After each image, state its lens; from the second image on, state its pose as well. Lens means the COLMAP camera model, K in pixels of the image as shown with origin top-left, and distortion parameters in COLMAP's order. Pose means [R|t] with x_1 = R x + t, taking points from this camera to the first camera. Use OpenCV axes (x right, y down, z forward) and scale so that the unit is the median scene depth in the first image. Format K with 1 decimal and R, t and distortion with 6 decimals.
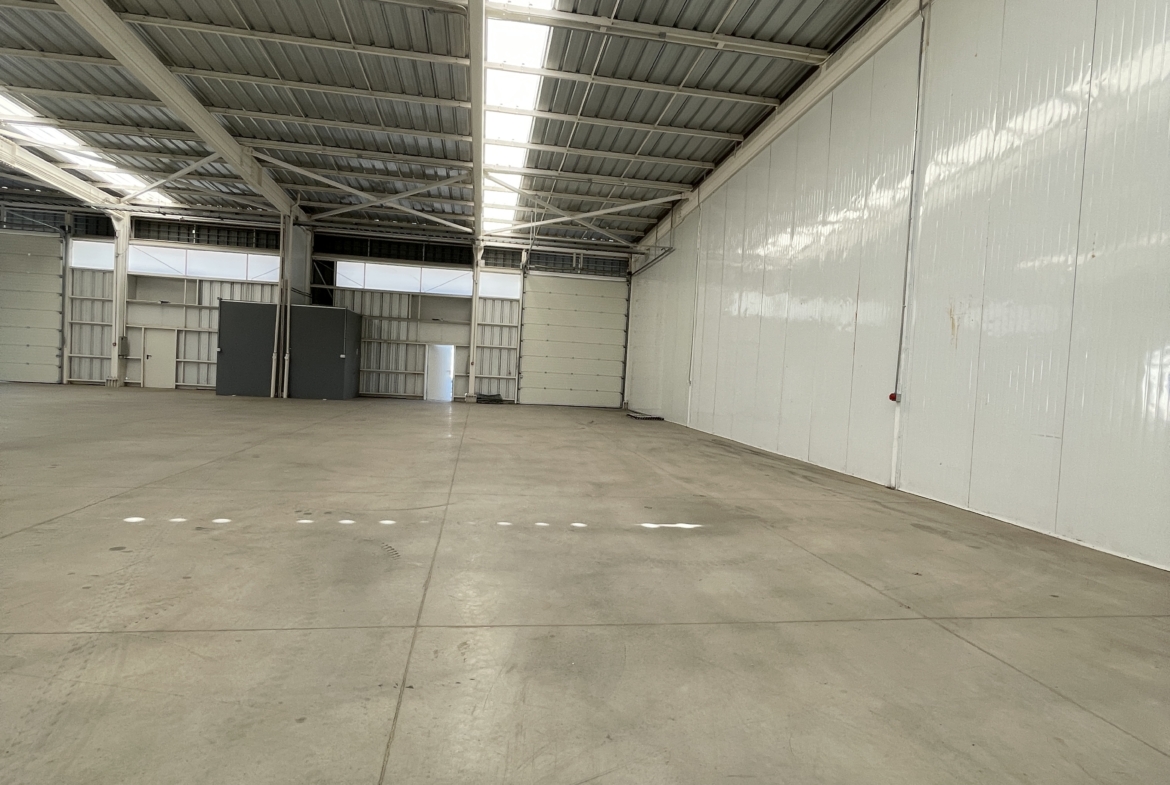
lens RADIAL K [[636.4, 0, 585.0], [0, 636.4, 392.5], [0, 0, 1]] dist [-0.002662, -0.000660]
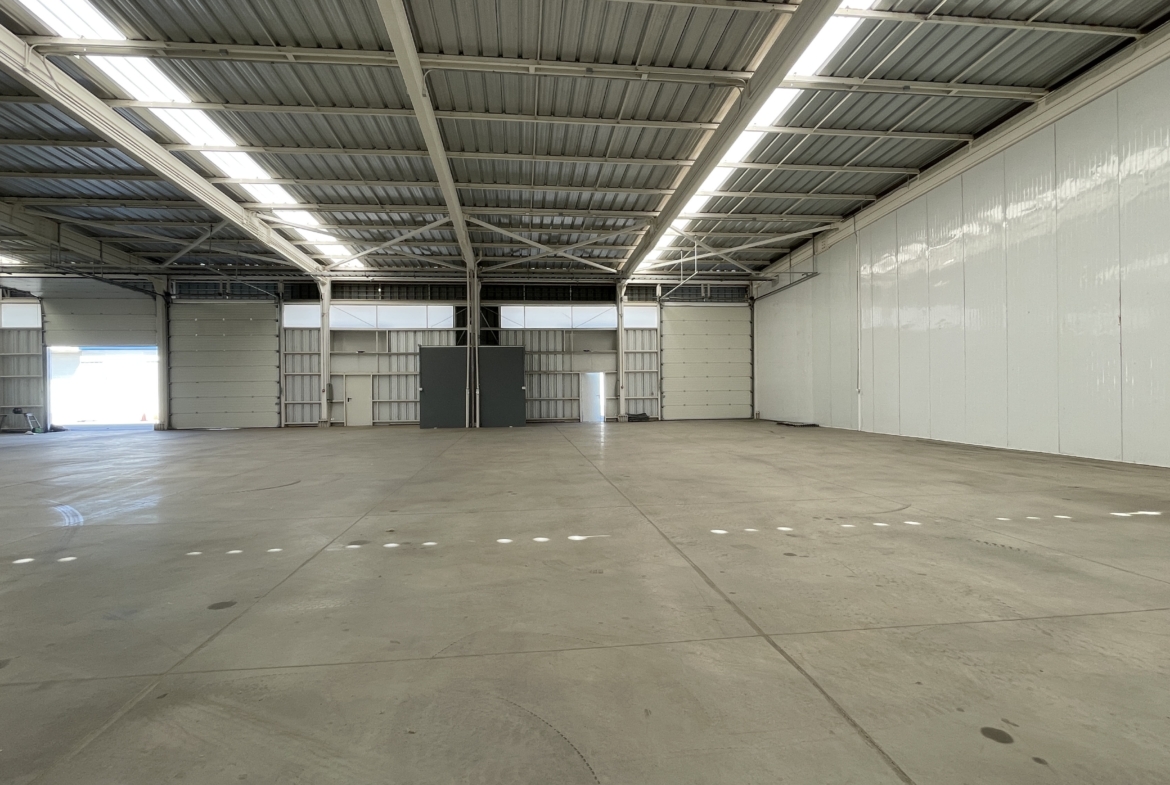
lens RADIAL K [[569.3, 0, 582.8], [0, 569.3, 389.3], [0, 0, 1]] dist [-0.001298, 0.000109]
pose [[0.996603, -0.064877, -0.050737, -0.218683], [0.063023, 0.997314, -0.037316, -0.009413], [0.053022, 0.033992, 0.998015, -0.017877]]
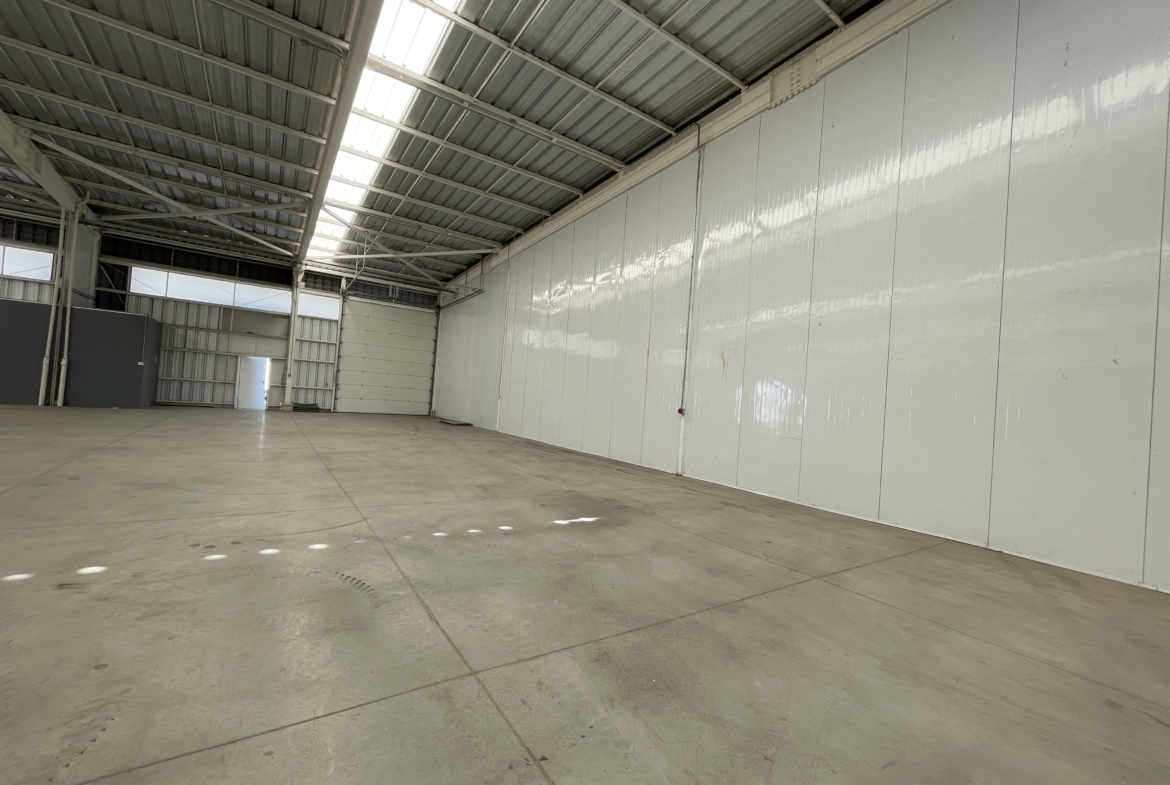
lens RADIAL K [[477.9, 0, 586.1], [0, 477.9, 390.4], [0, 0, 1]] dist [-0.002612, -0.000021]
pose [[0.907281, 0.019850, 0.420056, -0.065680], [-0.009959, 0.999619, -0.025726, -0.004047], [-0.420407, 0.019157, 0.907133, 0.046870]]
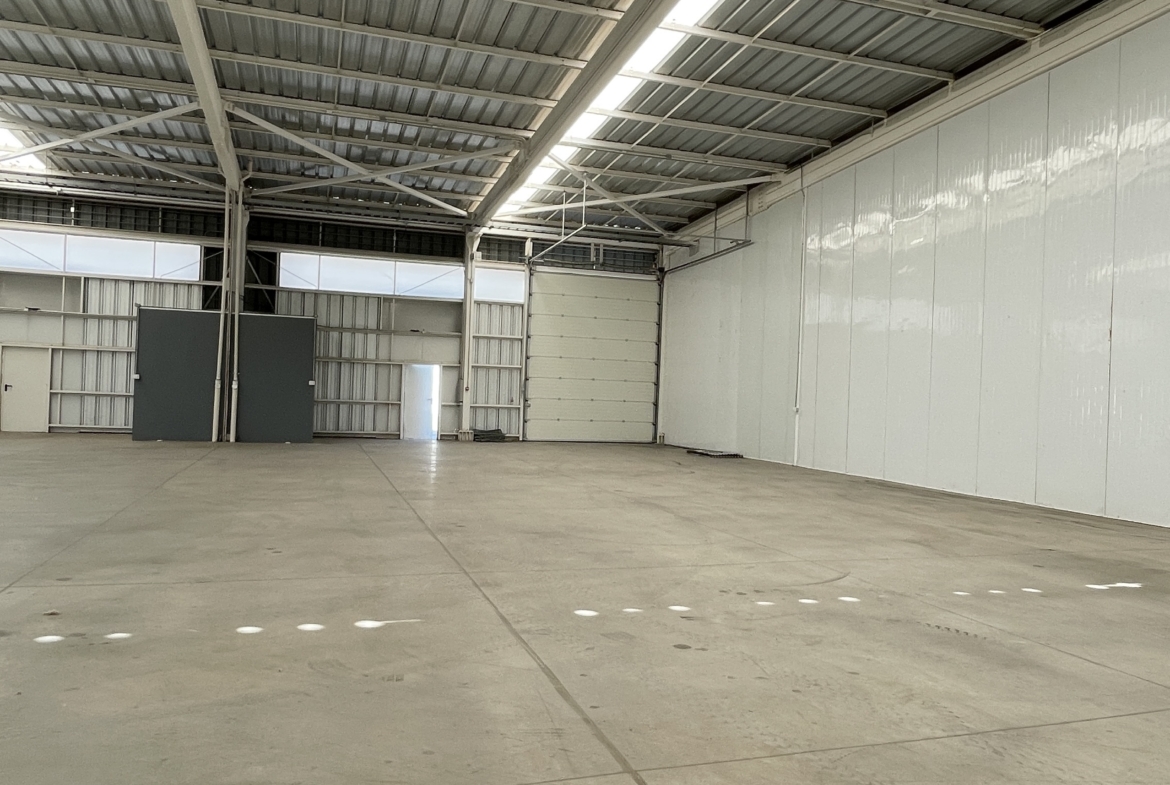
lens RADIAL K [[849.7, 0, 585.0], [0, 849.7, 392.5], [0, 0, 1]] dist [0.000512, -0.002870]
pose [[0.988433, -0.017768, 0.150612, -0.212858], [0.022270, 0.999352, -0.028260, -0.010991], [-0.150012, 0.031287, 0.988189, -0.014703]]
